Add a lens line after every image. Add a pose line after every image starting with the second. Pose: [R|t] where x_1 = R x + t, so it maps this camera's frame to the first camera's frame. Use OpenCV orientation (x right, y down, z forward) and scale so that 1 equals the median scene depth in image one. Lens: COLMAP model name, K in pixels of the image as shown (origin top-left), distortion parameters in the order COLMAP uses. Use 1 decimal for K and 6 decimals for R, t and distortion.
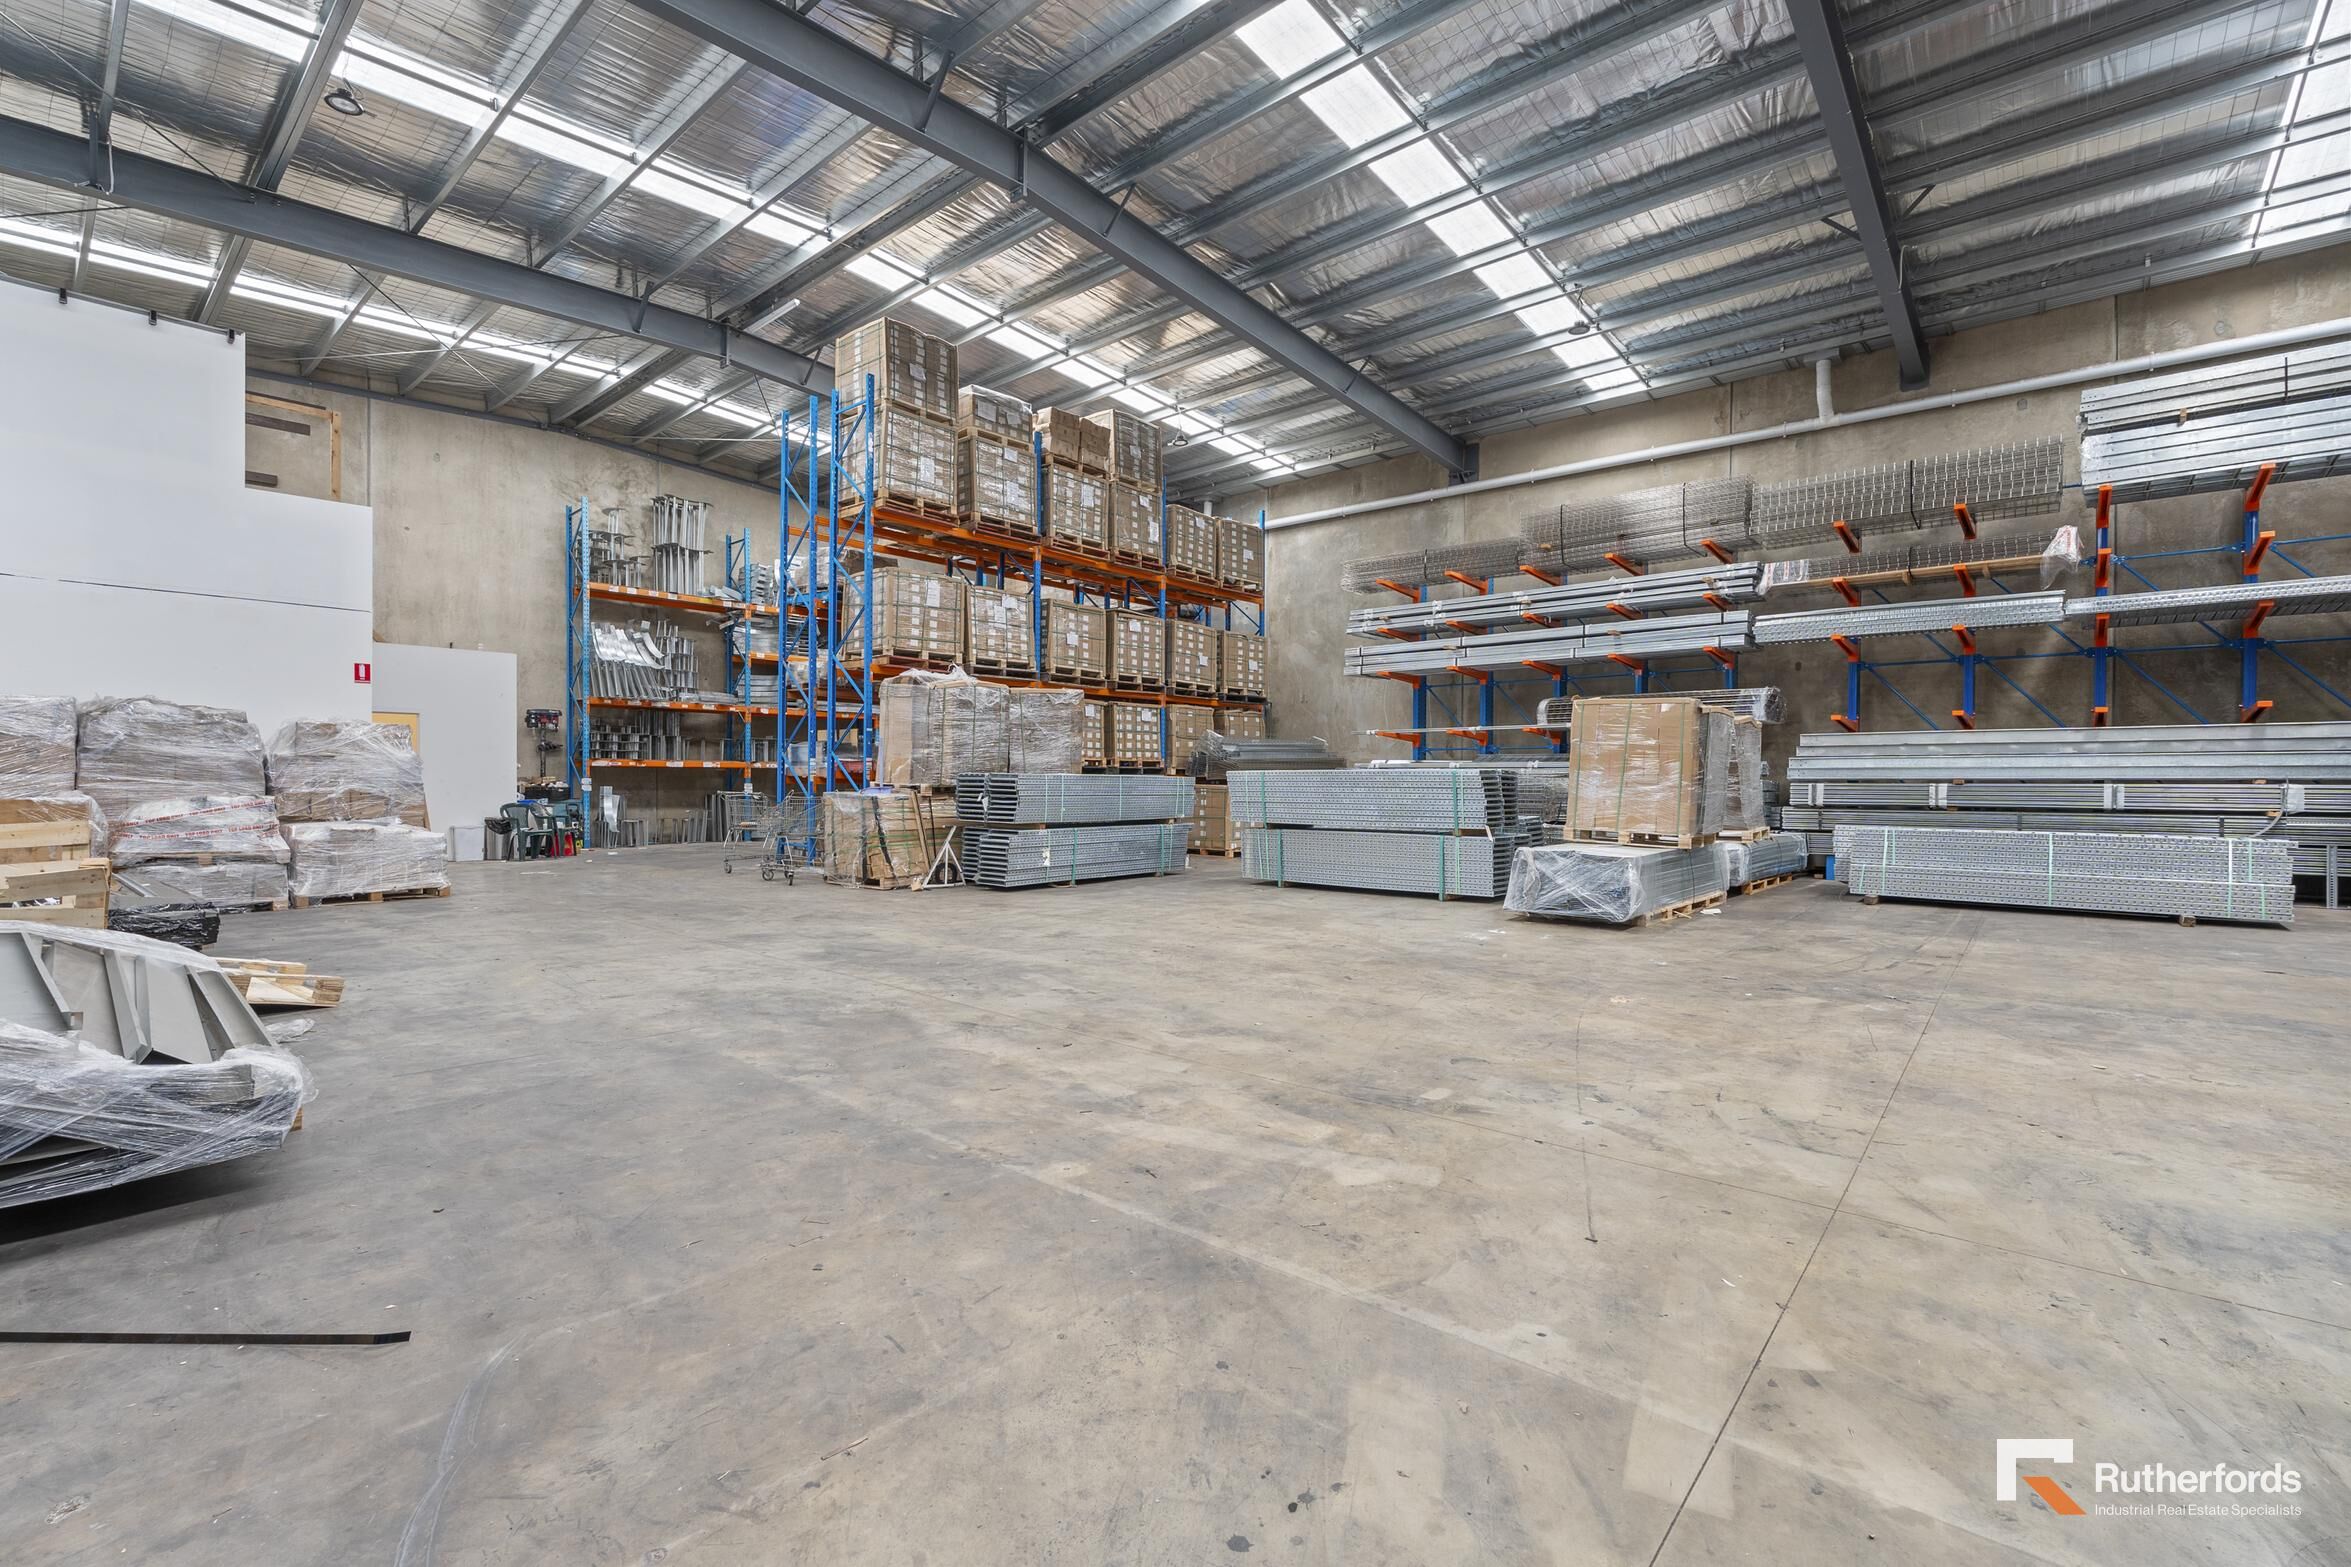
lens RADIAL K [[1032.3, 0, 1175.5], [0, 1032.3, 783.5], [0, 0, 1]] dist [-0.002734, 0.000110]
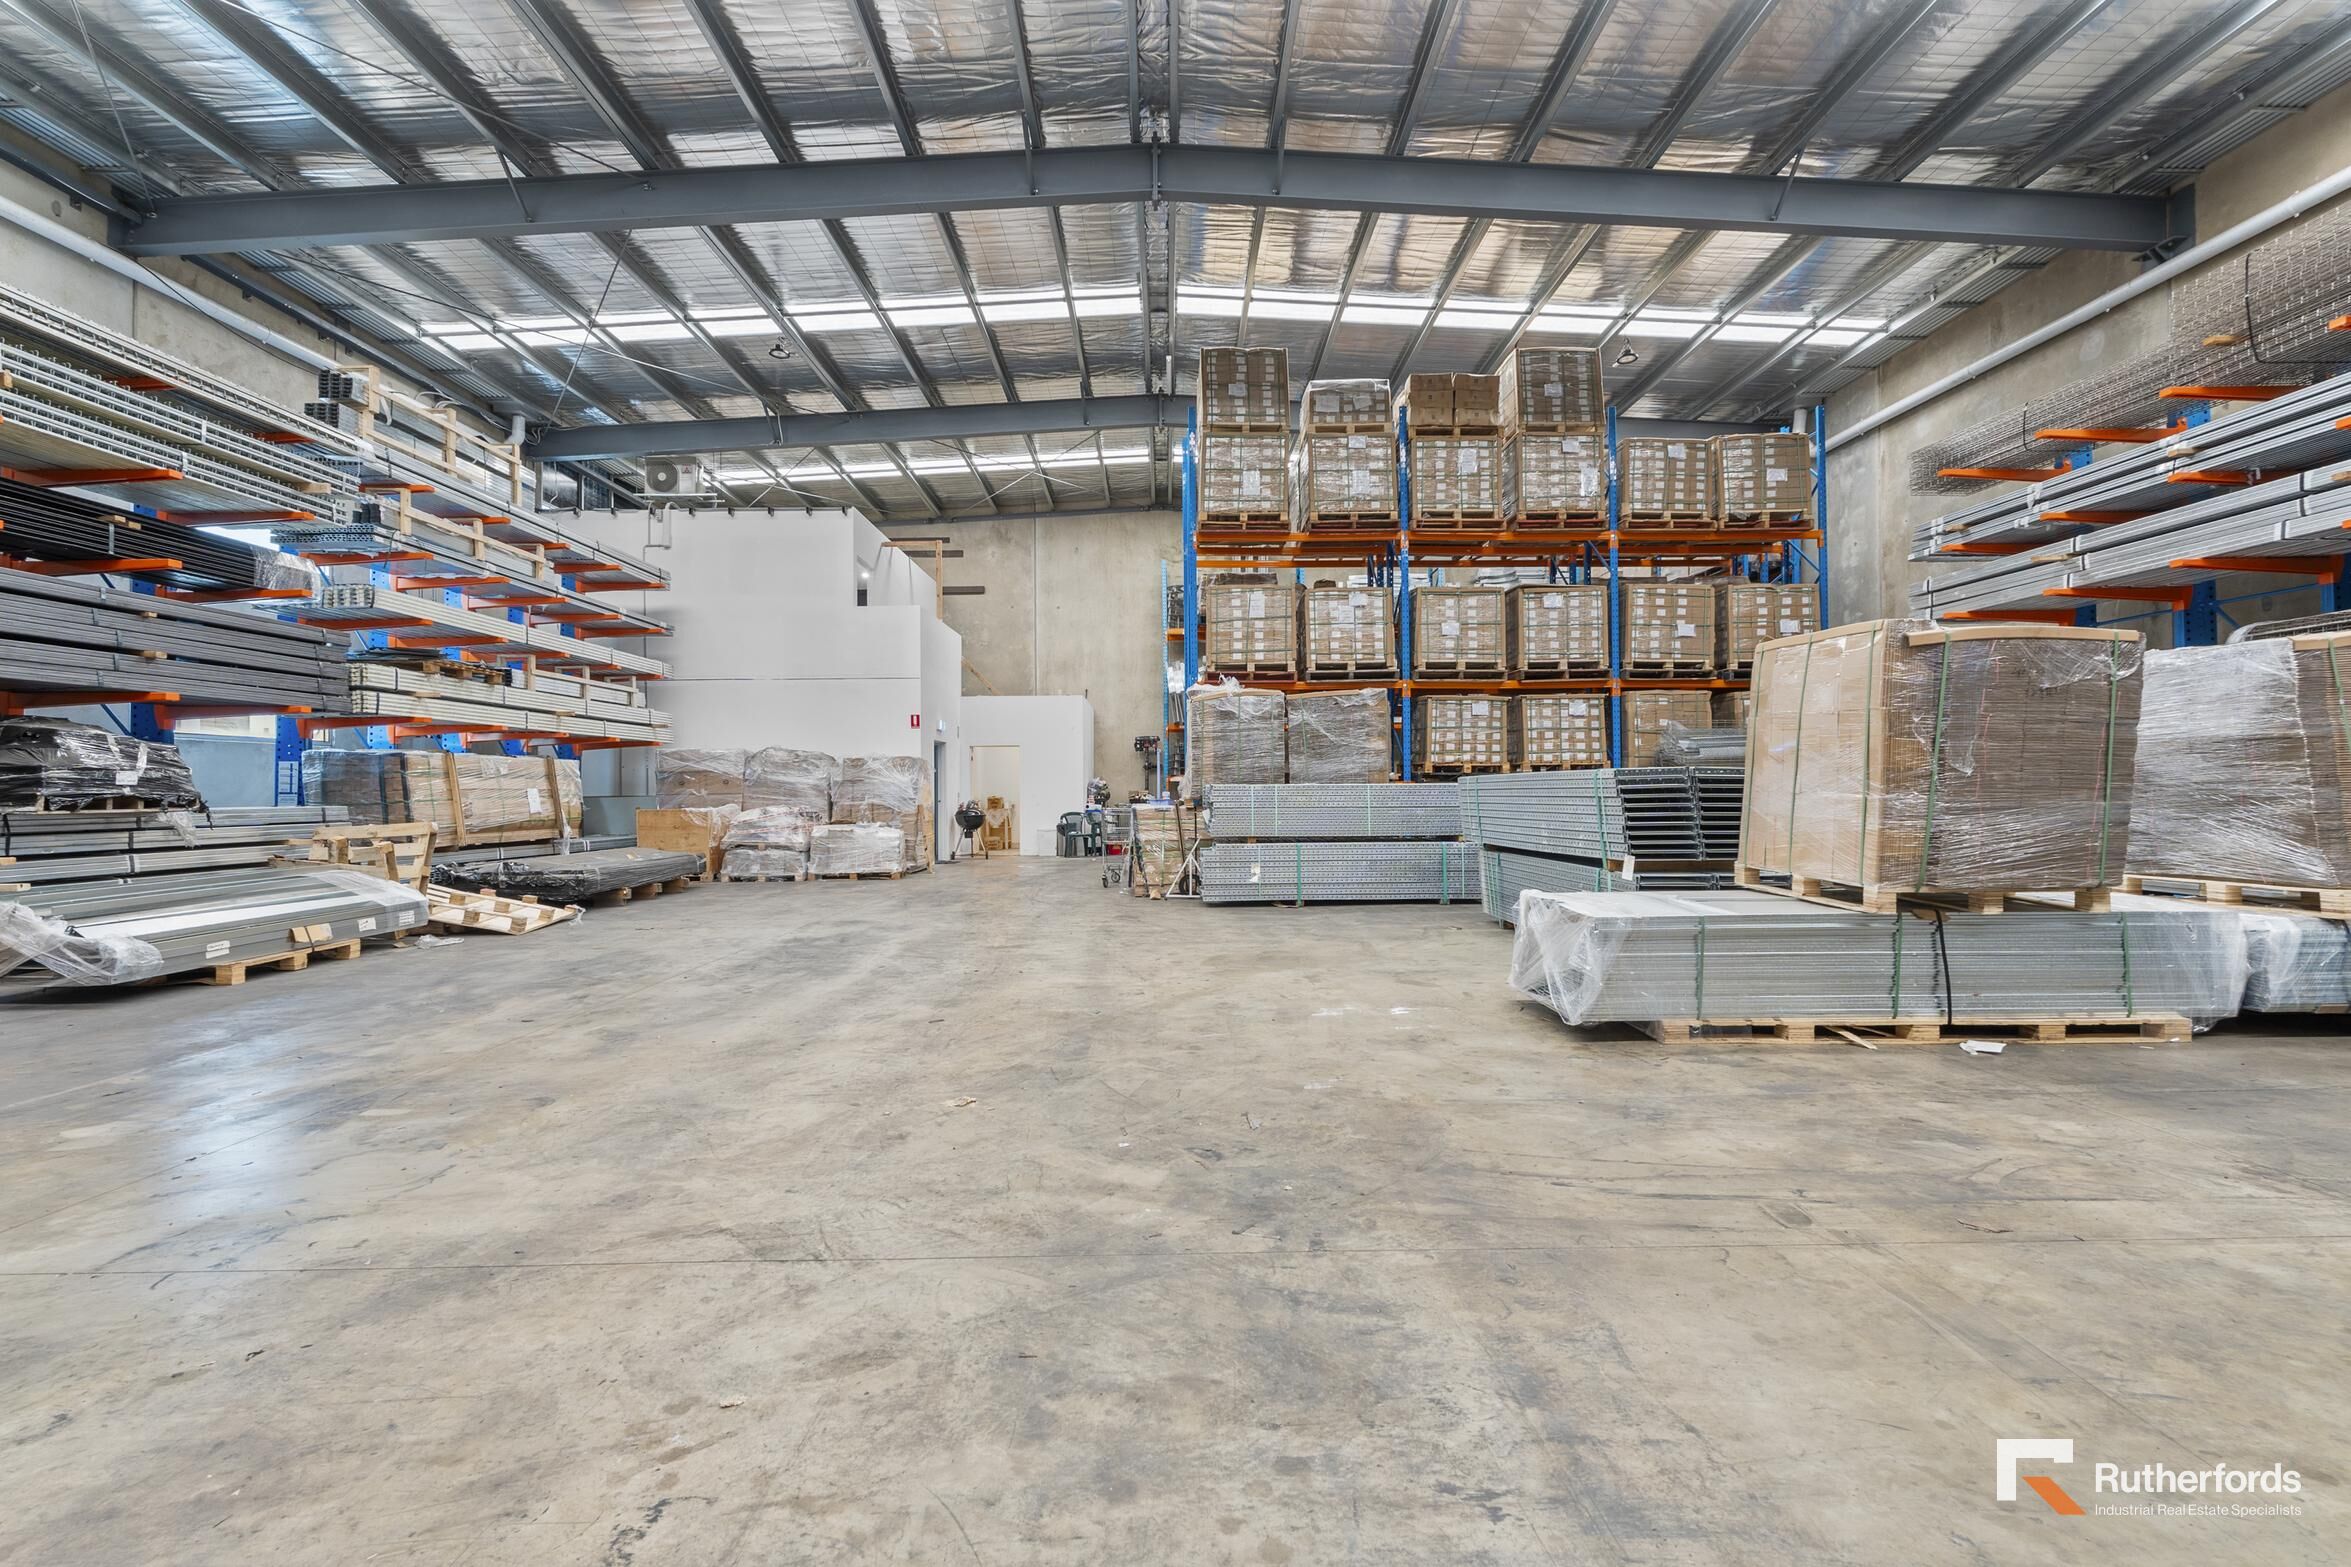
lens RADIAL K [[1032.3, 0, 1175.5], [0, 1032.3, 783.5], [0, 0, 1]] dist [-0.002734, 0.000110]
pose [[0.659826, -0.015461, -0.751260, 0.644861], [0.009408, 0.999880, -0.012314, 0.000947], [0.751360, 0.001057, 0.659892, 0.392585]]
